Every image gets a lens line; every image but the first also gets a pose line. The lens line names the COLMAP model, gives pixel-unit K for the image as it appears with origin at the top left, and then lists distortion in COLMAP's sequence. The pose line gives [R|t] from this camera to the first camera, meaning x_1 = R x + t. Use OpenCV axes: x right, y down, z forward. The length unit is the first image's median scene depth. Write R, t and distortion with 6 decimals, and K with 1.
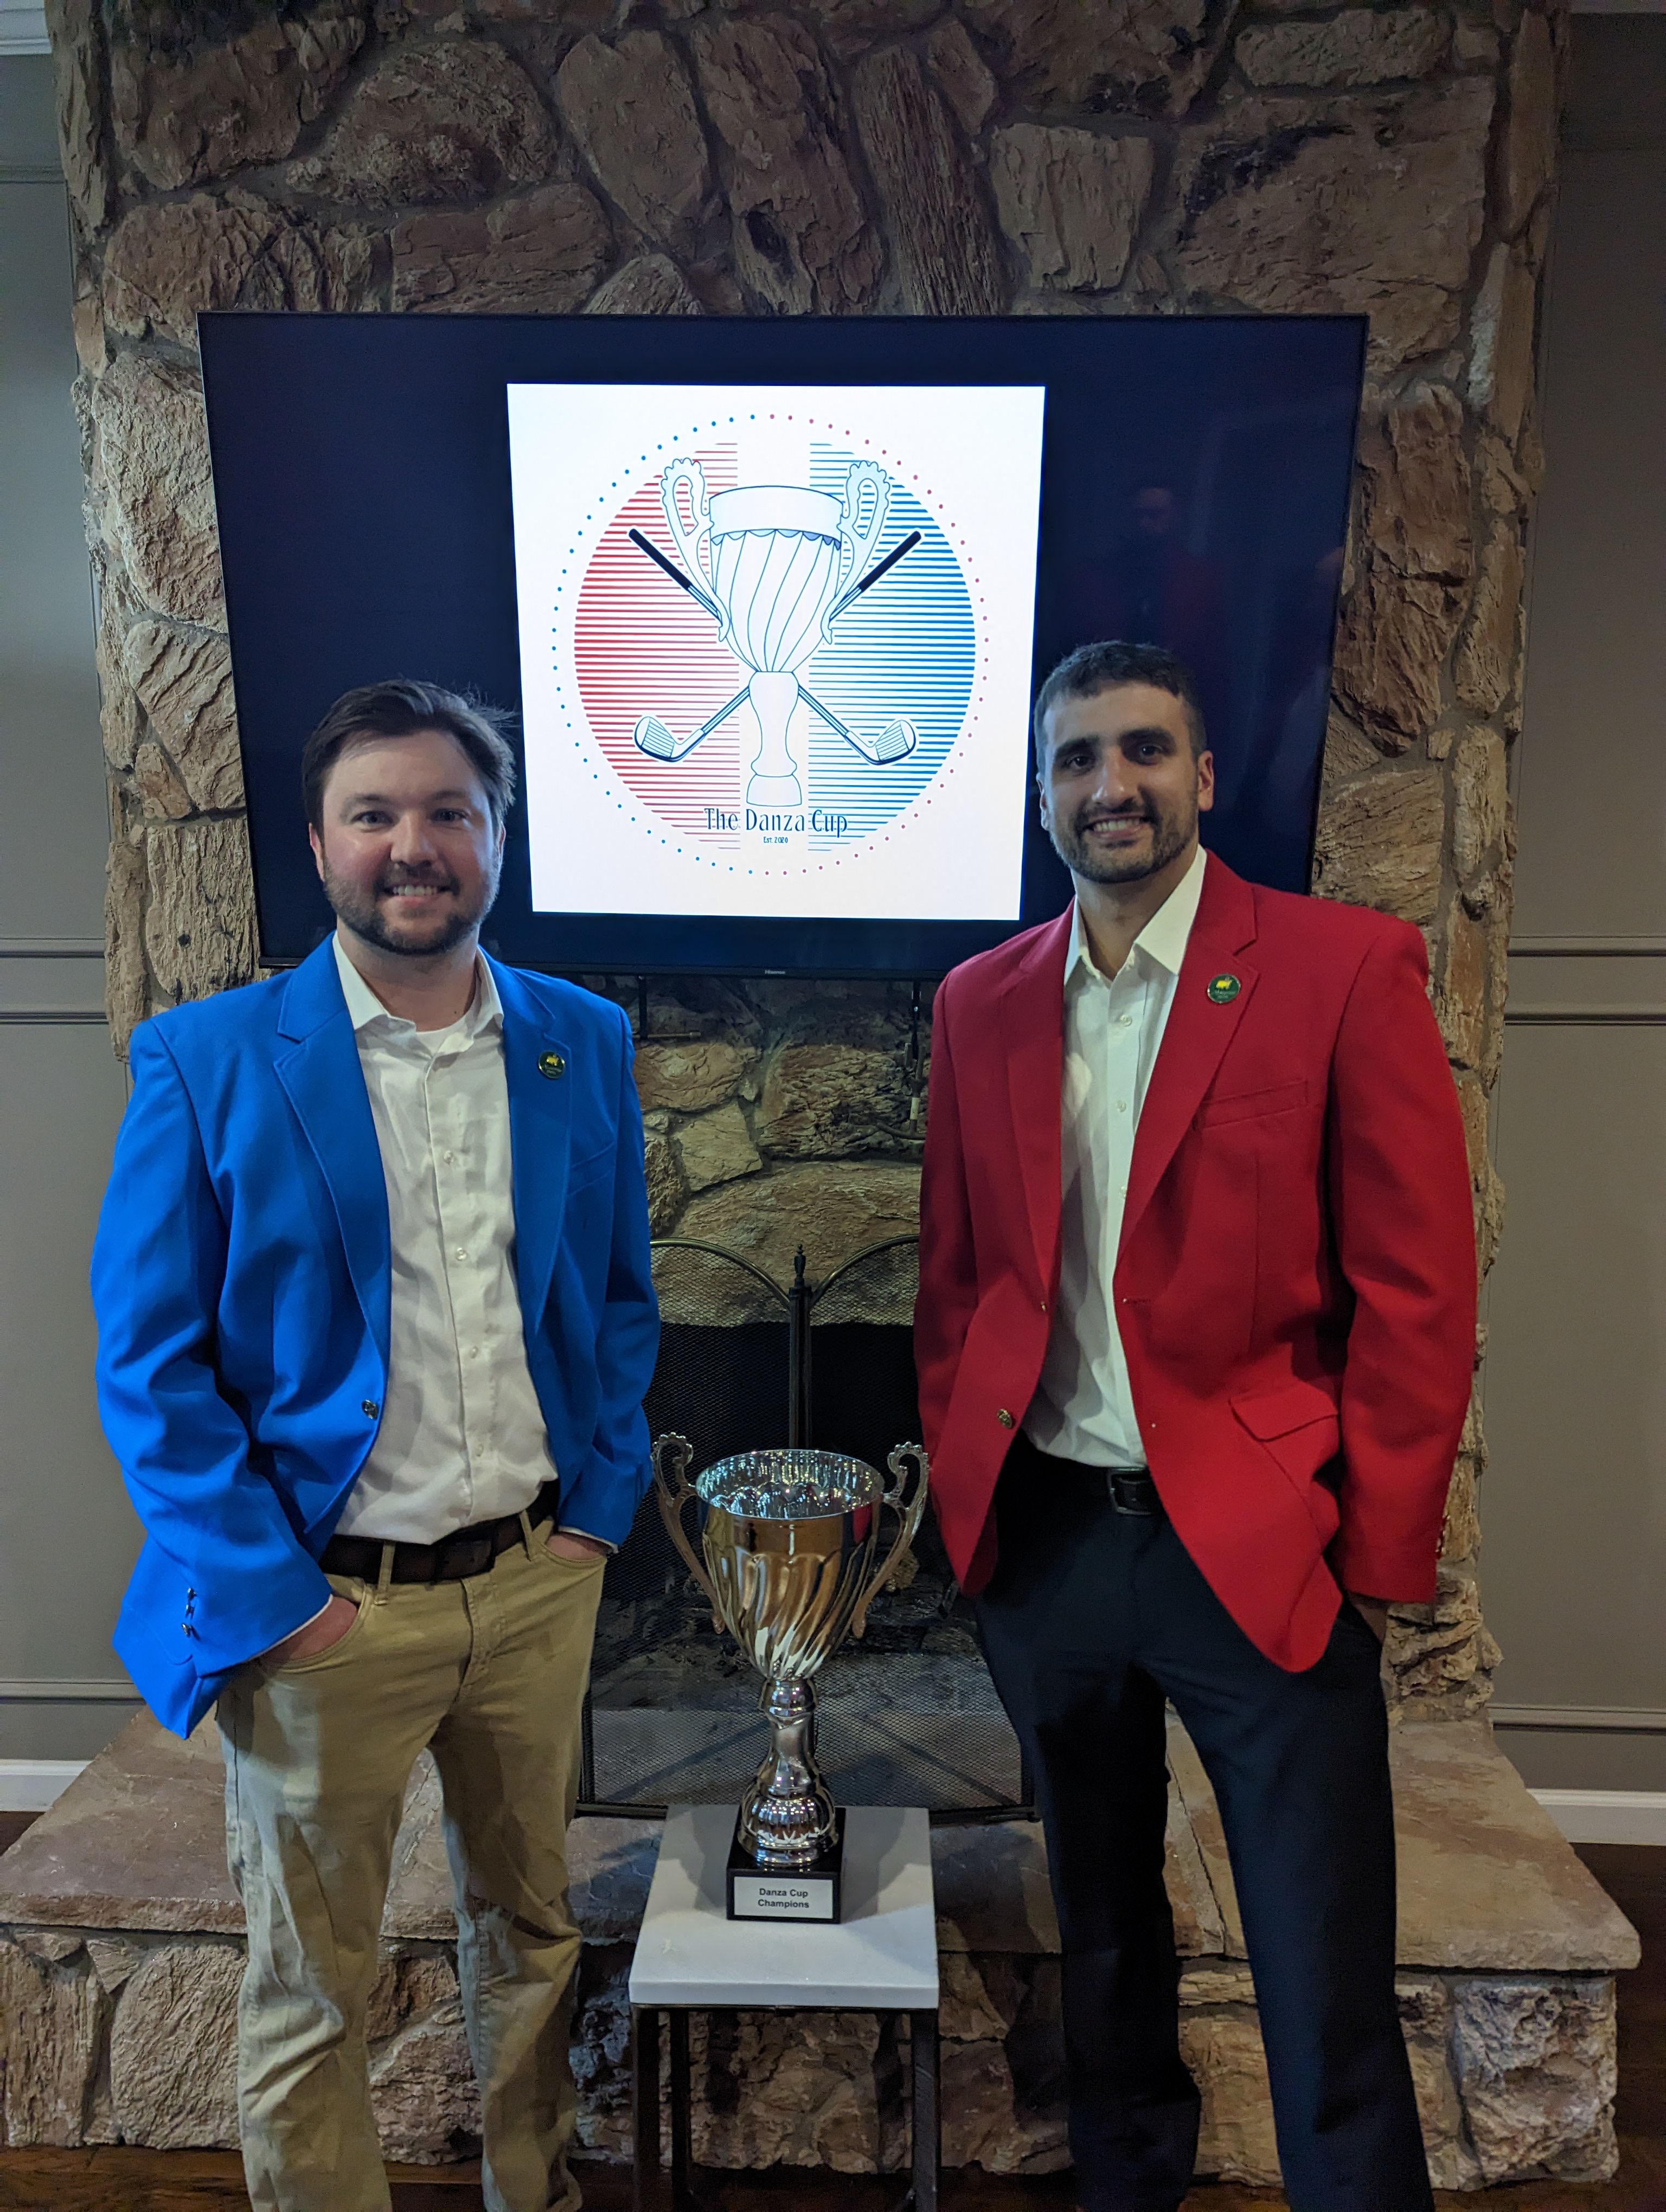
lens RADIAL K [[1546.0, 0, 823.6], [0, 1546.0, 1116.5], [0, 0, 1]] dist [0.064461, -0.055386]
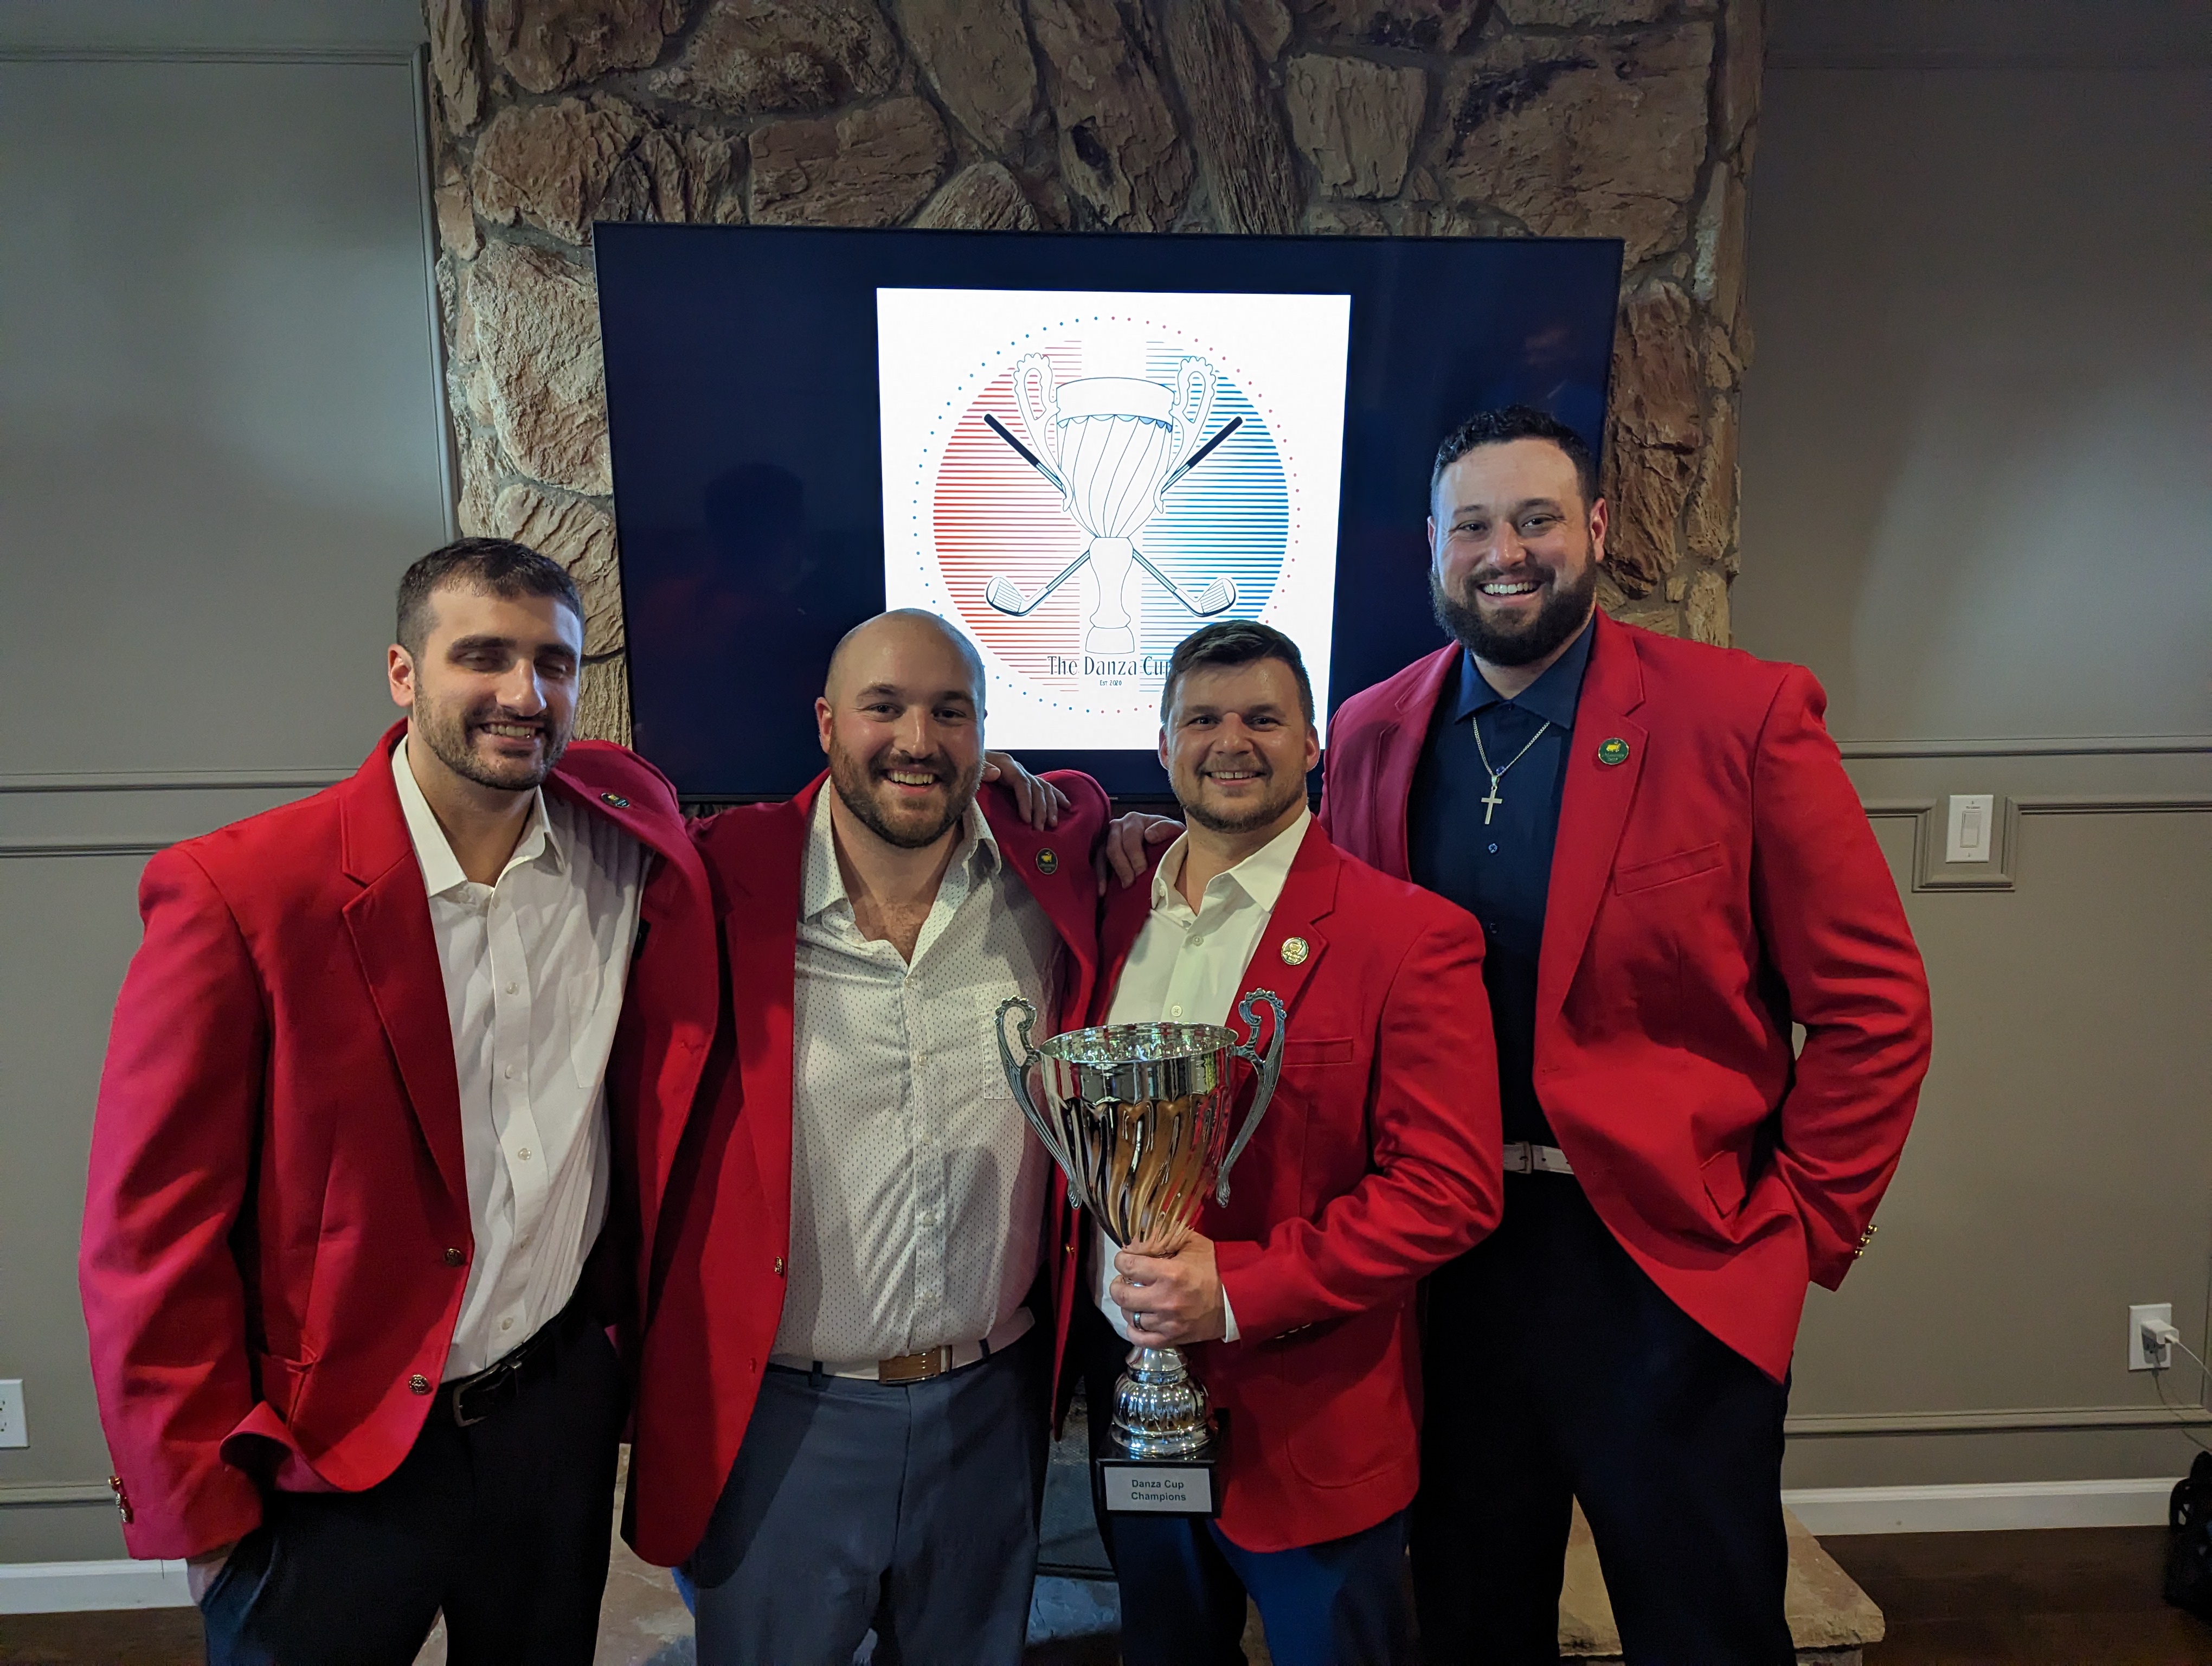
lens RADIAL K [[1546.0, 0, 1102.0], [0, 1546.0, 840.4], [0, 0, 1]] dist [0.064461, -0.055386]
pose [[0.995969, -0.023374, 0.086594, -0.136674], [0.023752, 0.999712, -0.003346, -0.060982], [-0.086491, 0.005389, 0.996238, -0.113440]]
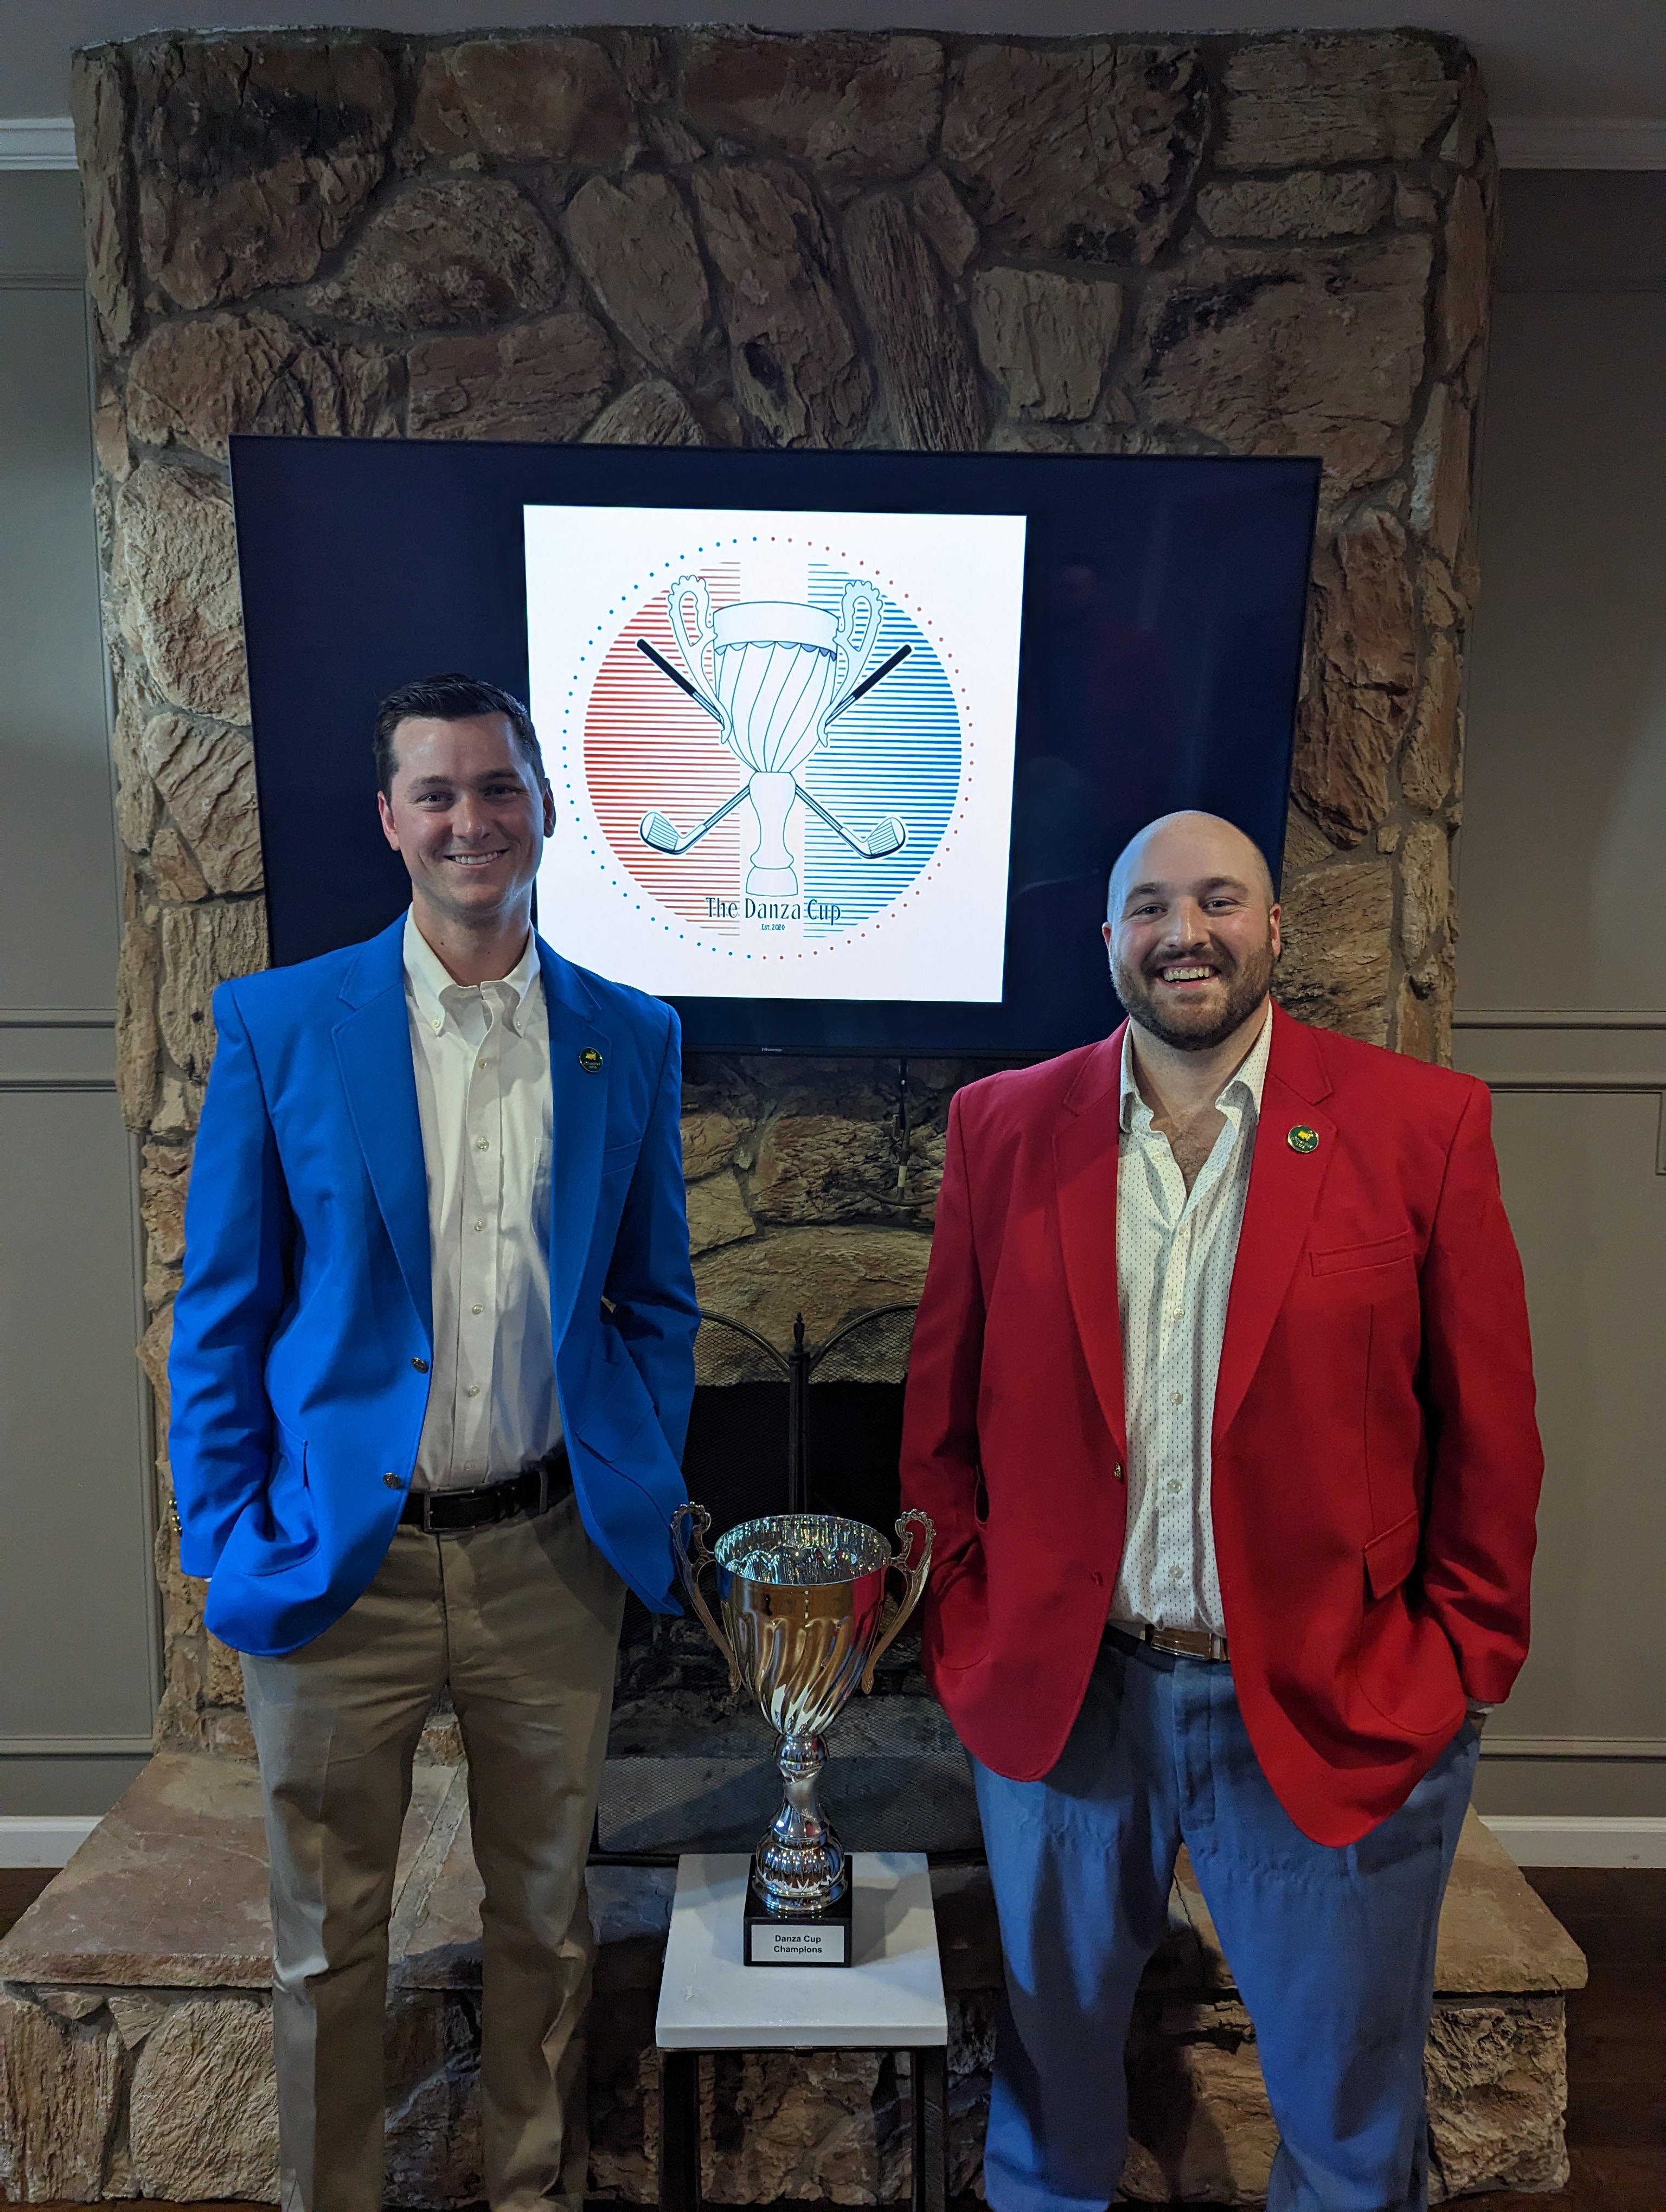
lens RADIAL K [[1546.0, 0, 829.0], [0, 1546.0, 1102.7], [0, 0, 1]] dist [0.064461, -0.055386]
pose [[0.999149, -0.001681, 0.041208, -0.036482], [0.002593, 0.999753, -0.022067, -0.035075], [-0.041161, 0.022155, 0.998907, -0.055794]]
